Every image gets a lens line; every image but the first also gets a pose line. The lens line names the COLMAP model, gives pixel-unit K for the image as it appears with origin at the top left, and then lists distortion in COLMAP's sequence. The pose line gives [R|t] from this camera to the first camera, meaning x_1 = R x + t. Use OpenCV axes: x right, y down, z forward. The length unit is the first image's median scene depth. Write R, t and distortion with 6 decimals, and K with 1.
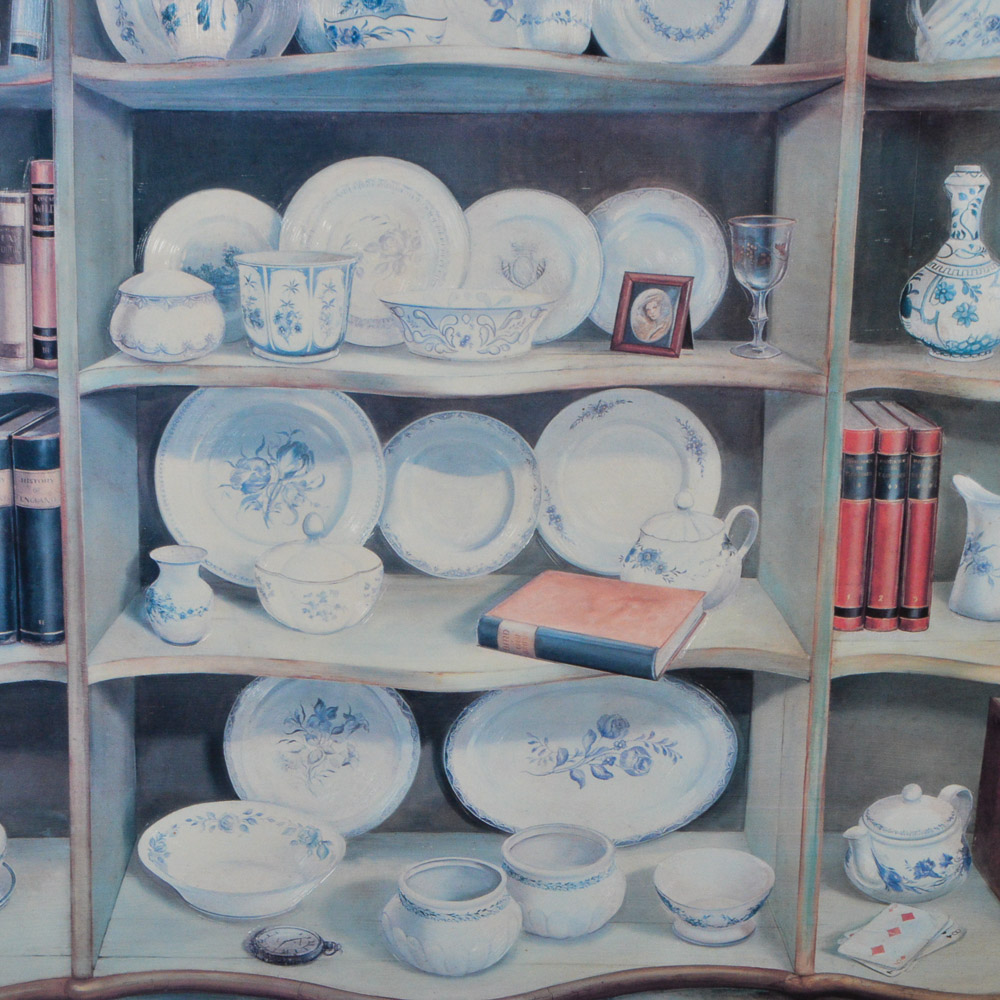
lens RADIAL K [[3177.5, 0, 502.6], [0, 3177.5, 505.8], [0, 0, 1]] dist [0.024019, 0.000000]
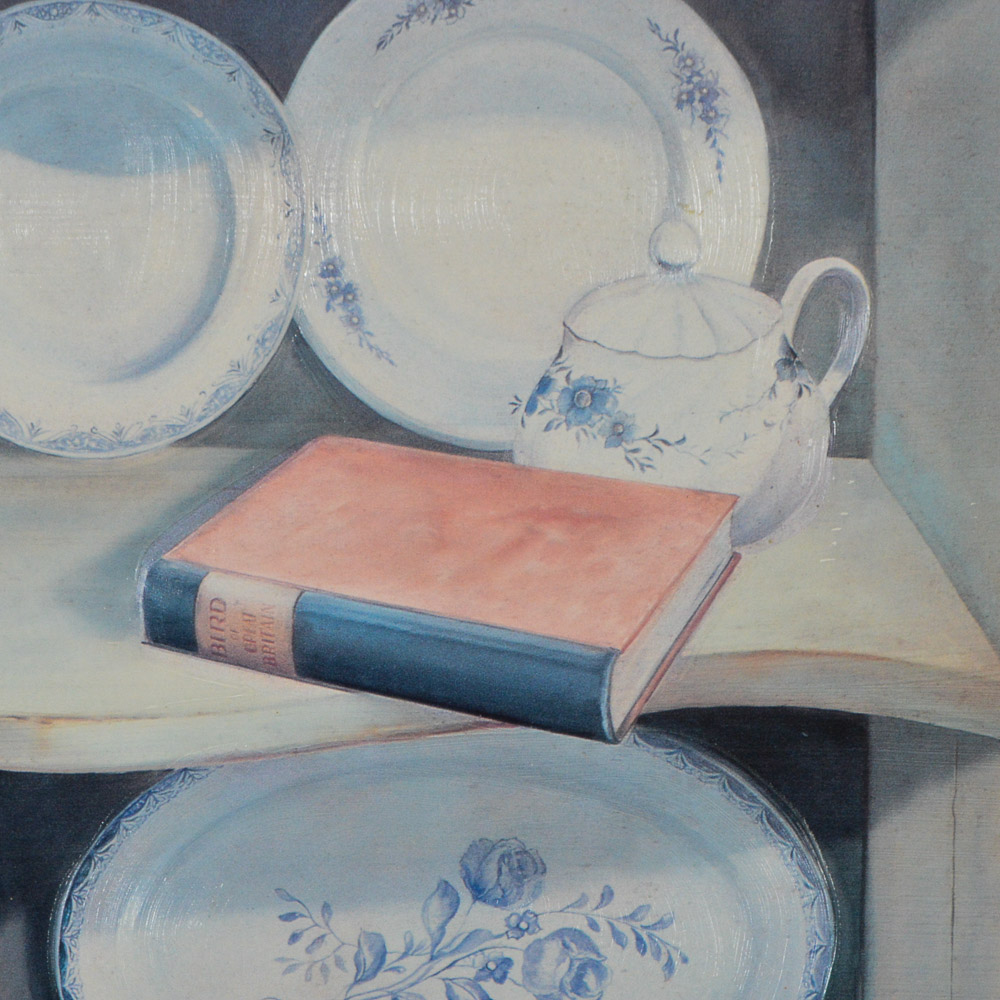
lens RADIAL K [[3366.6, 0, 499.7], [0, 3366.6, 499.8], [0, 0, 1]] dist [0.025814, 0.000000]
pose [[0.999613, -0.007878, -0.026669, 0.045752], [-0.000411, 0.954743, -0.297433, 0.147609], [0.027805, 0.297329, 0.954370, 0.607462]]
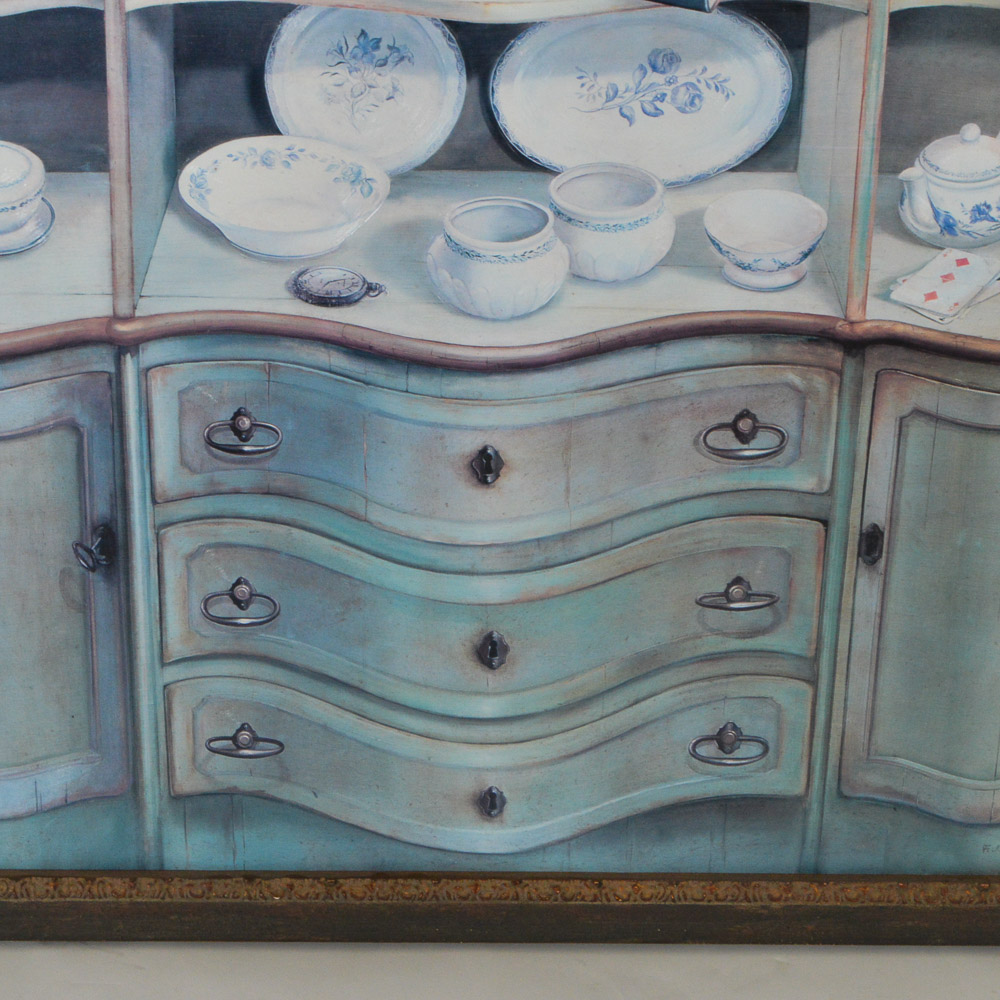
lens RADIAL K [[3177.5, 0, 497.7], [0, 3177.5, 497.8], [0, 0, 1]] dist [0.024019, 0.000000]
pose [[0.999780, 0.008403, -0.019227, 0.003653], [-0.005429, 0.988702, 0.149798, 0.056510], [0.020269, -0.149661, 0.988530, 0.016603]]
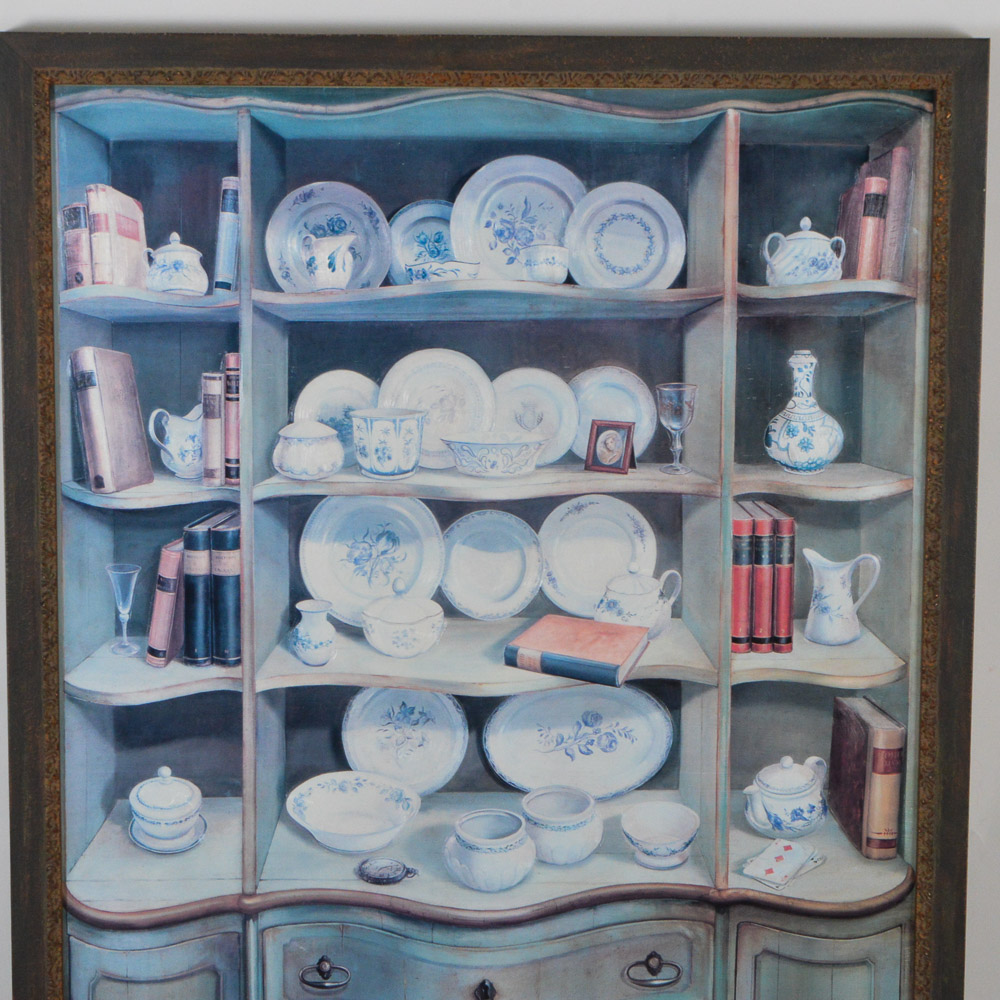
lens RADIAL K [[3188.4, 0, 502.1], [0, 3188.4, 495.9], [0, 0, 1]] dist [0.018863, 0.000000]
pose [[0.999859, -0.015736, -0.005851, 0.001621], [0.014422, 0.983478, -0.180452, 0.244650], [0.008594, 0.180342, 0.983566, -0.557719]]
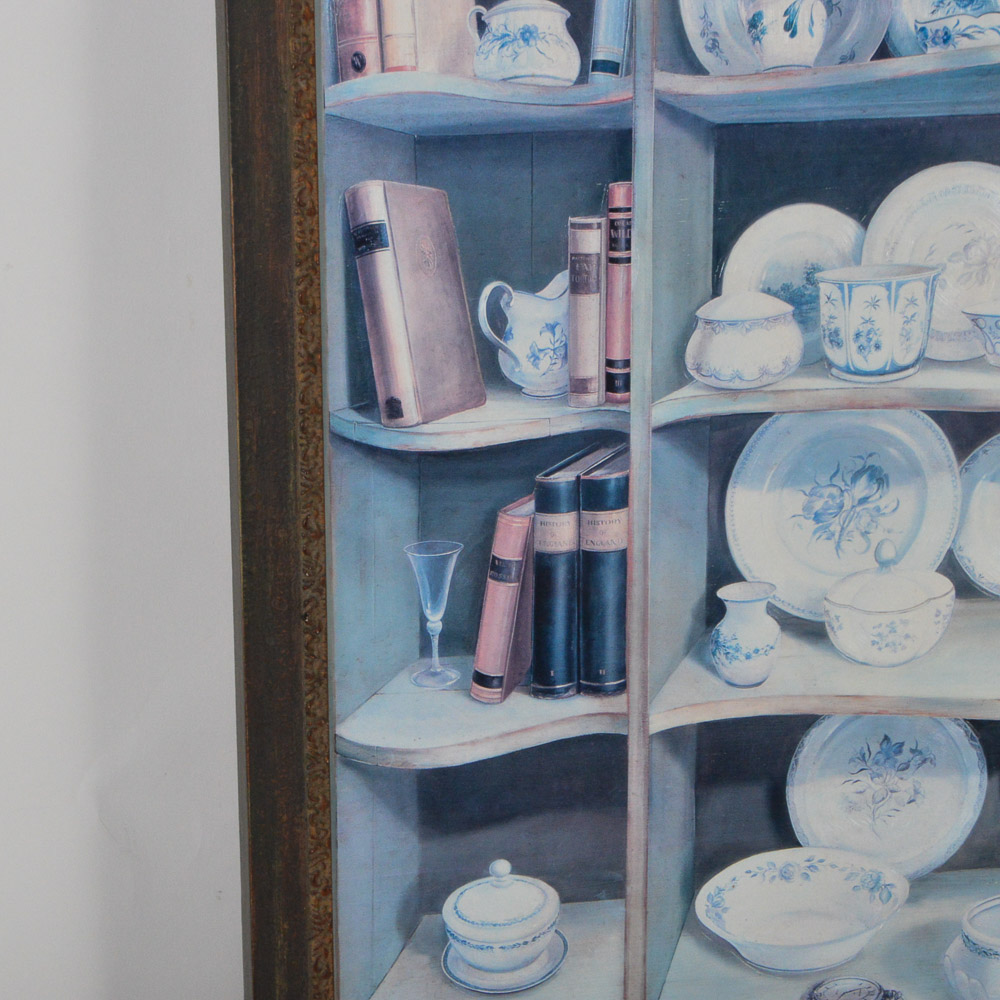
lens RADIAL K [[3366.6, 0, 496.2], [0, 3366.6, 498.7], [0, 0, 1]] dist [0.025814, 0.000000]
pose [[0.993510, -0.056812, 0.098539, -0.268680], [0.057779, 0.998305, -0.006985, -0.009398], [-0.097975, 0.012633, 0.995109, 0.008359]]
